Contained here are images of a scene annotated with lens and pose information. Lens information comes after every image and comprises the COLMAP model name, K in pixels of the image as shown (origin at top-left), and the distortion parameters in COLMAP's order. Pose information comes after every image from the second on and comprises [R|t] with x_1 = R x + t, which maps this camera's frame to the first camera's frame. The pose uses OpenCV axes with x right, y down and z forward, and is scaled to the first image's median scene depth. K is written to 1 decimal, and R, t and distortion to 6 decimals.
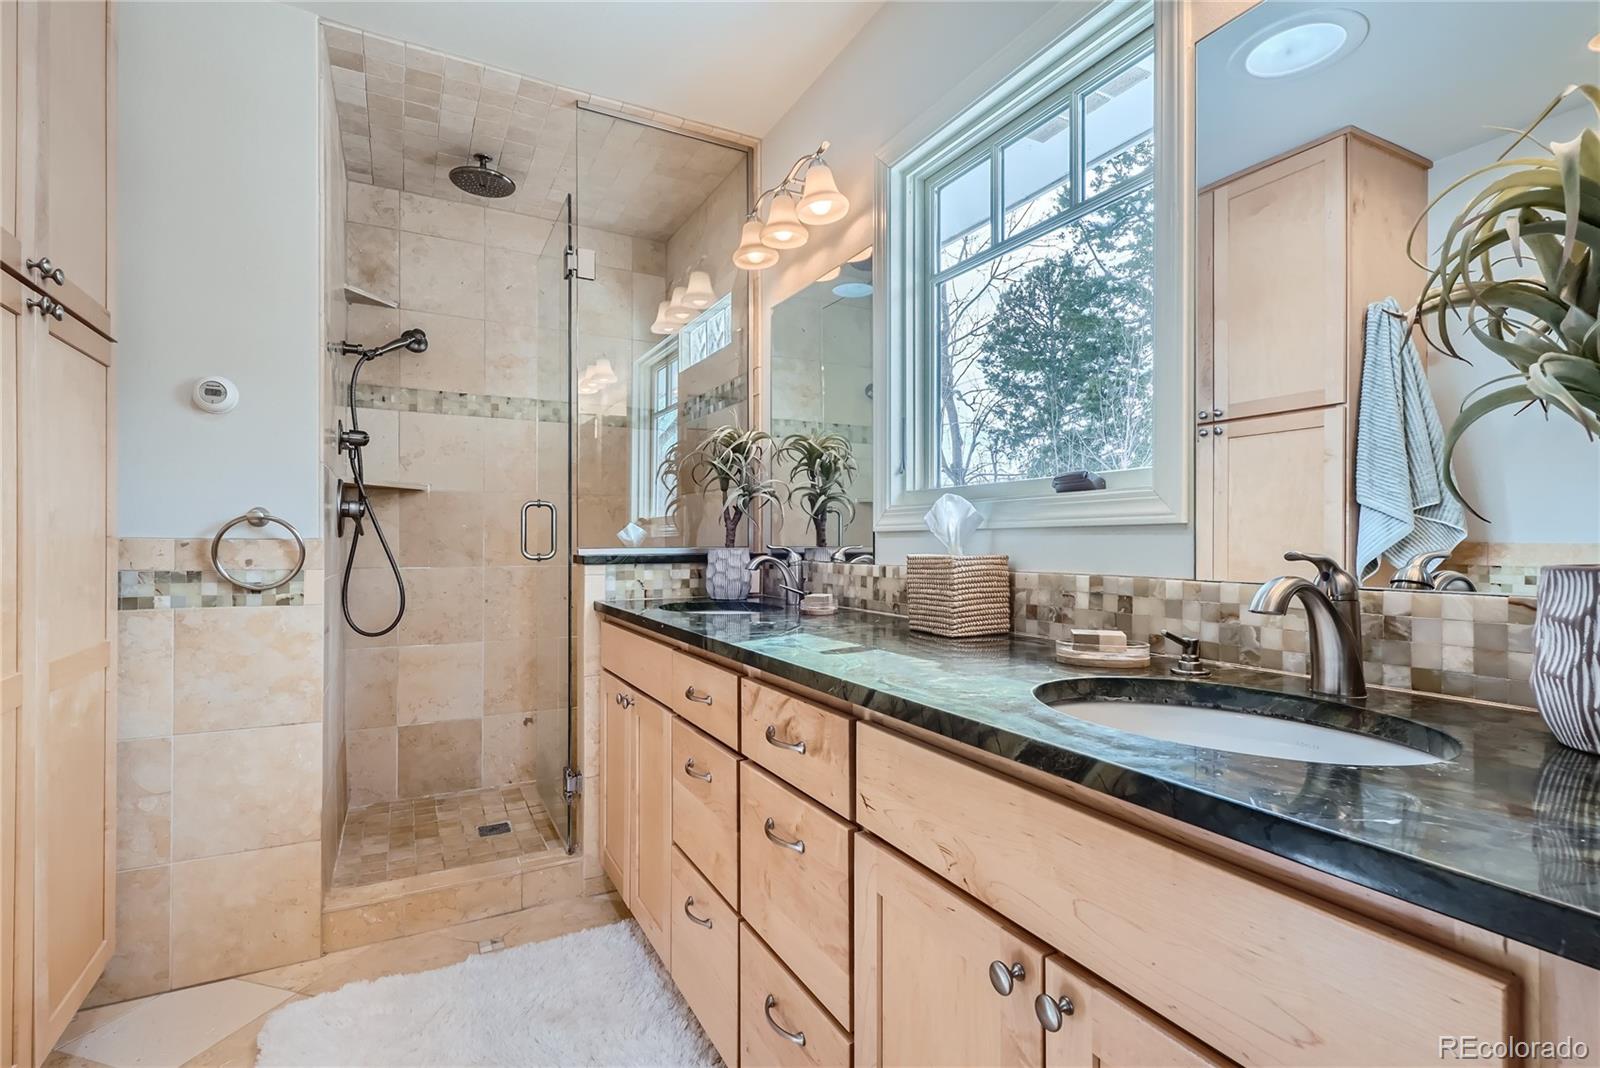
lens RADIAL K [[761.6, 0, 800.3], [0, 761.6, 542.6], [0, 0, 1]] dist [0.000162, -0.000509]
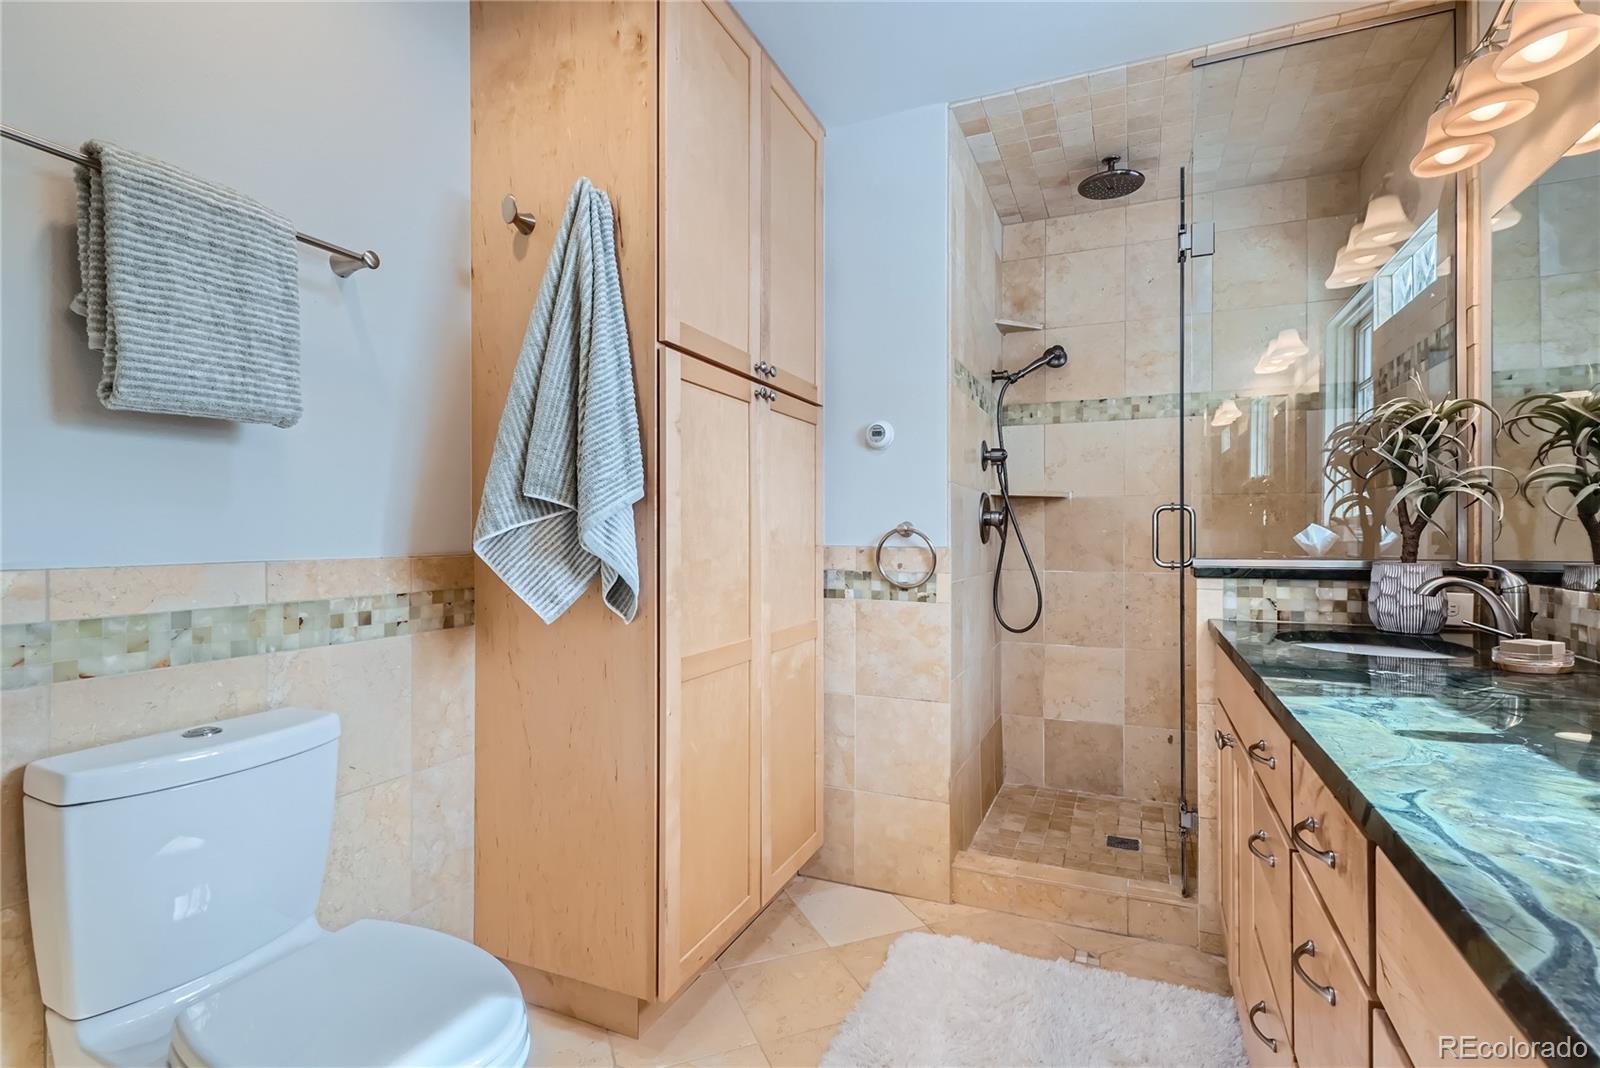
lens RADIAL K [[766.7, 0, 800.0], [0, 766.7, 534.0], [0, 0, 1]] dist [0.003038, 0.000057]
pose [[0.610248, -0.000948, -0.792210, 0.134663], [-0.000860, 0.999998, -0.001859, -0.018441], [0.792210, 0.001816, 0.610246, 0.076931]]
